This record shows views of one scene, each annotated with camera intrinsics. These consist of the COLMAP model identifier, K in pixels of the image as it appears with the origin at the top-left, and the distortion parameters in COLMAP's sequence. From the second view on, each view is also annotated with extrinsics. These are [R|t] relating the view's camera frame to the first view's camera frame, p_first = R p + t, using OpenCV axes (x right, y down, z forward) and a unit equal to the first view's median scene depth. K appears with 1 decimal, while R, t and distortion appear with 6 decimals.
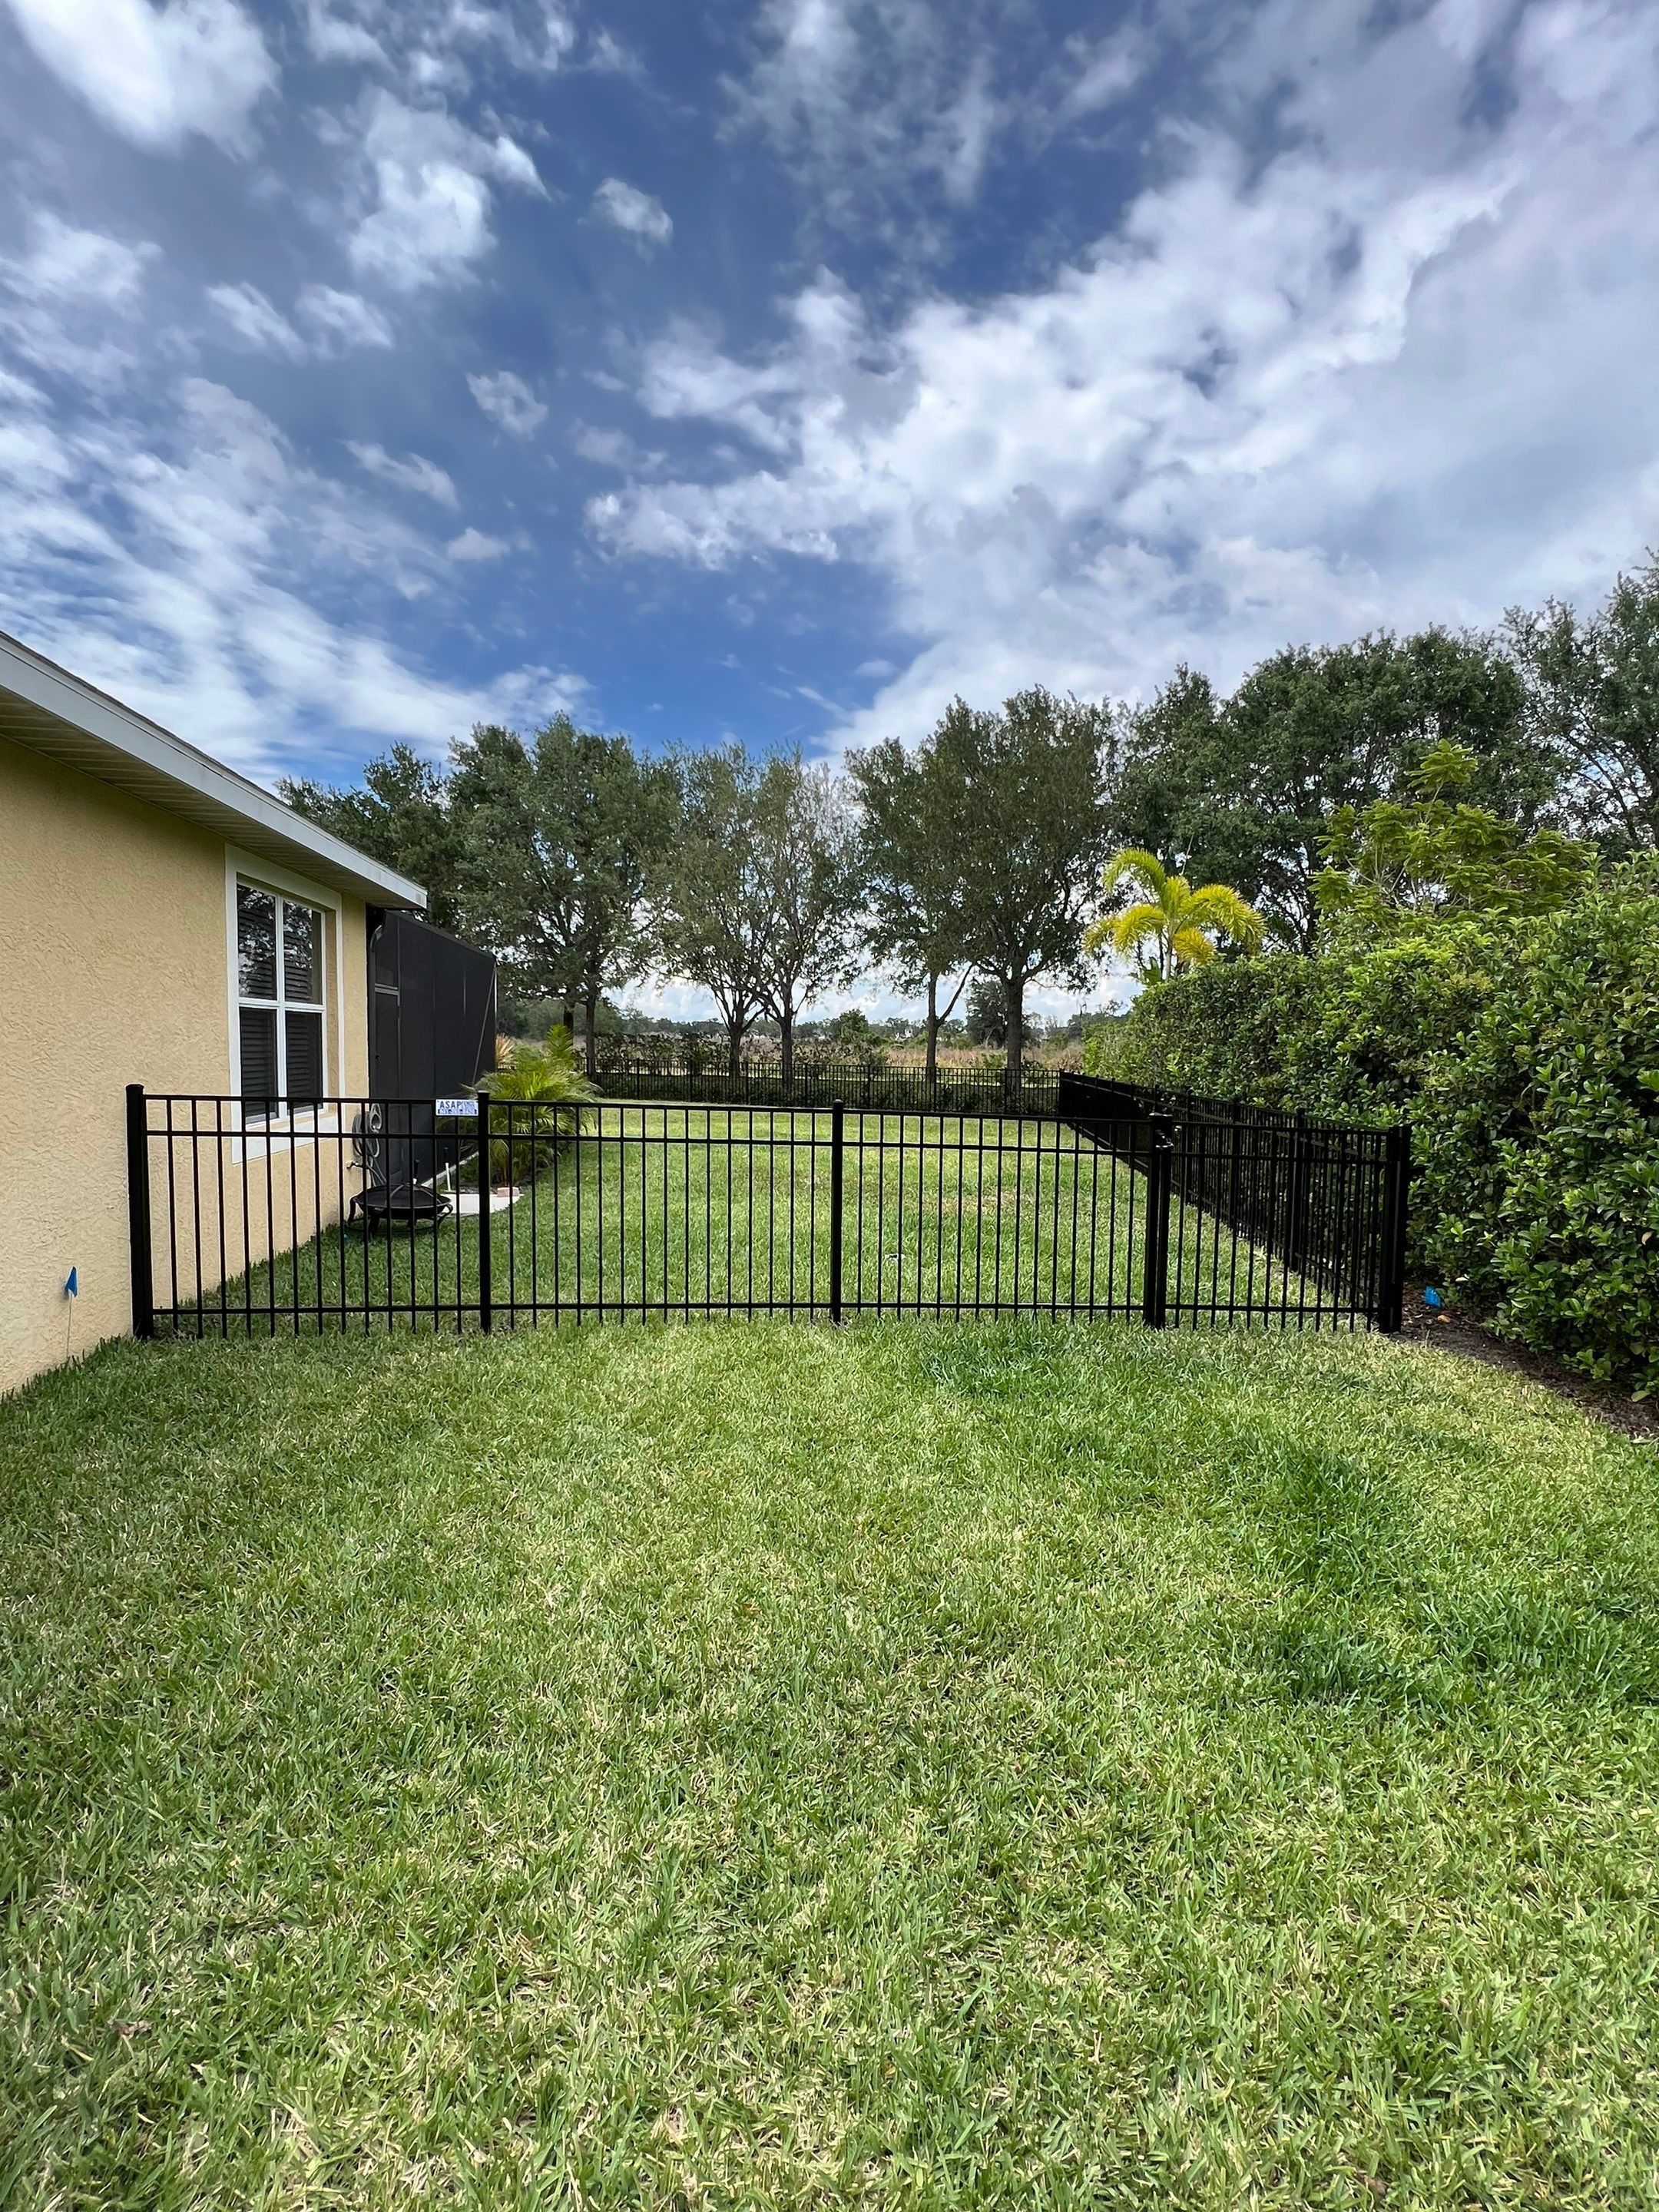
lens RADIAL K [[1055.0, 0, 821.8], [0, 1055.0, 1117.7], [0, 0, 1]] dist [-0.001407, -0.000520]
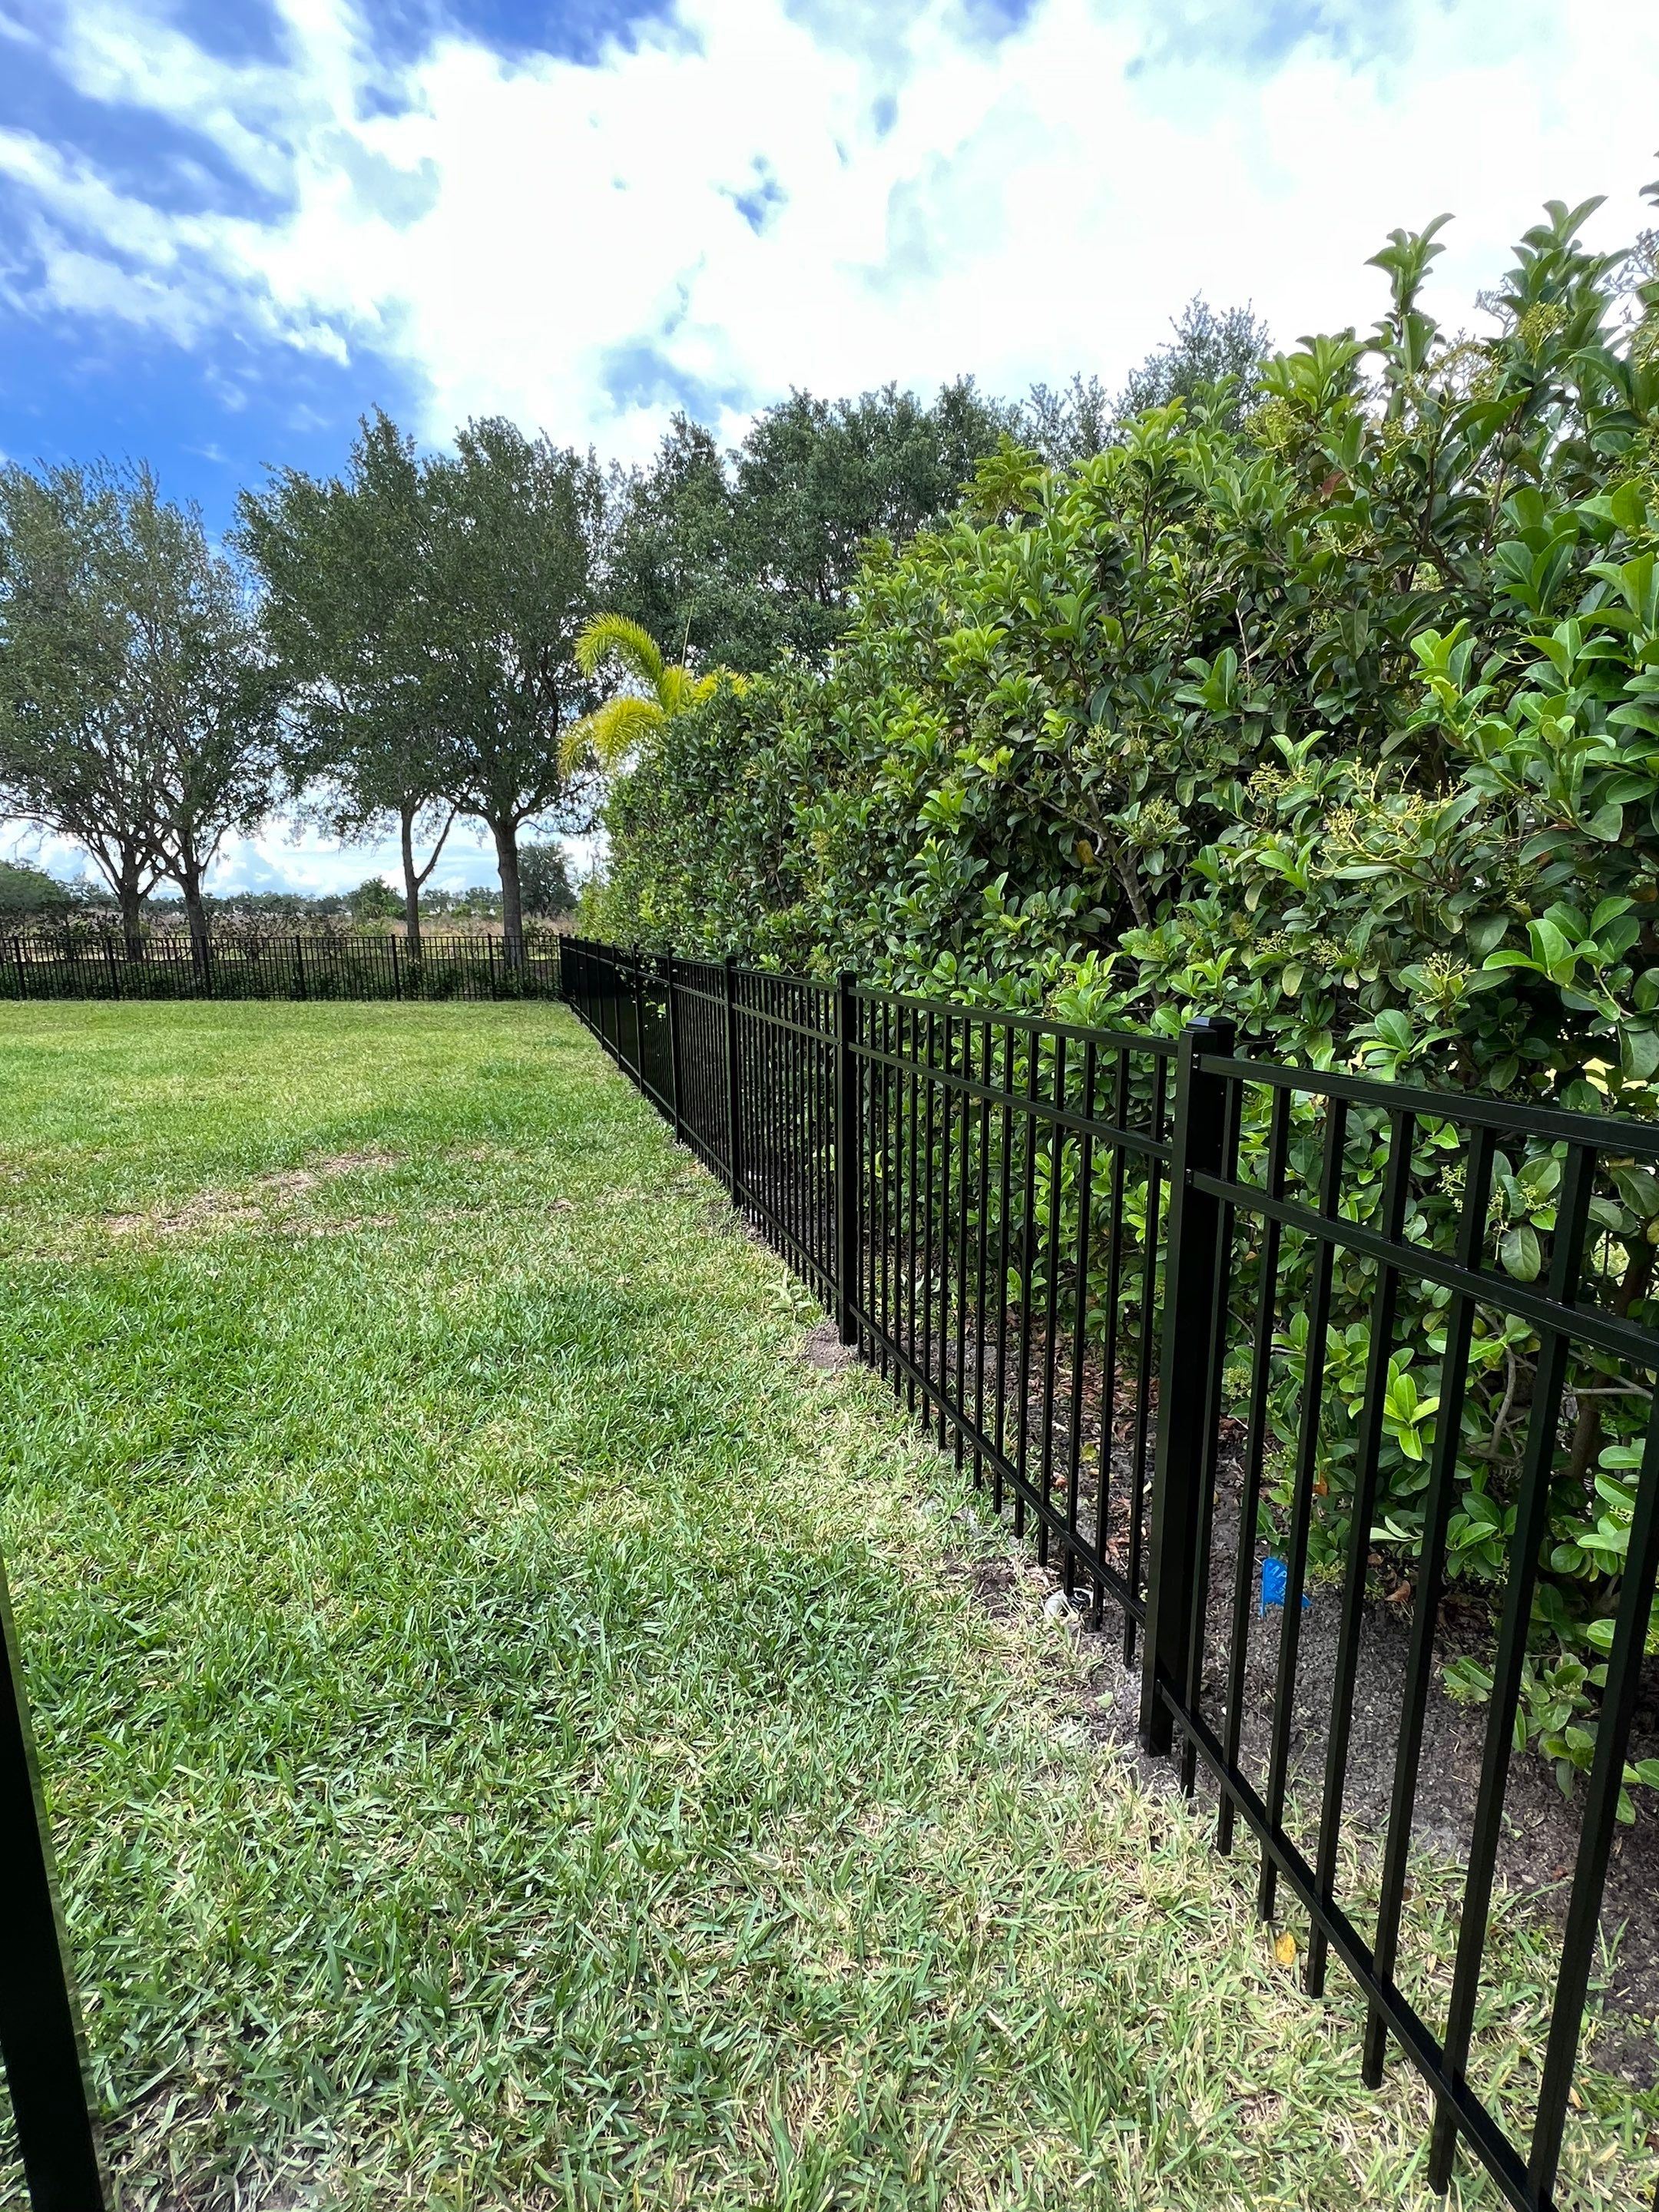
lens RADIAL K [[1055.0, 0, 821.8], [0, 1055.0, 1117.7], [0, 0, 1]] dist [-0.001407, -0.000520]
pose [[0.916891, -0.092832, 0.388192, 0.112759], [0.046201, 0.990724, 0.127795, -0.002284], [-0.396454, -0.099239, 0.912675, 0.250662]]
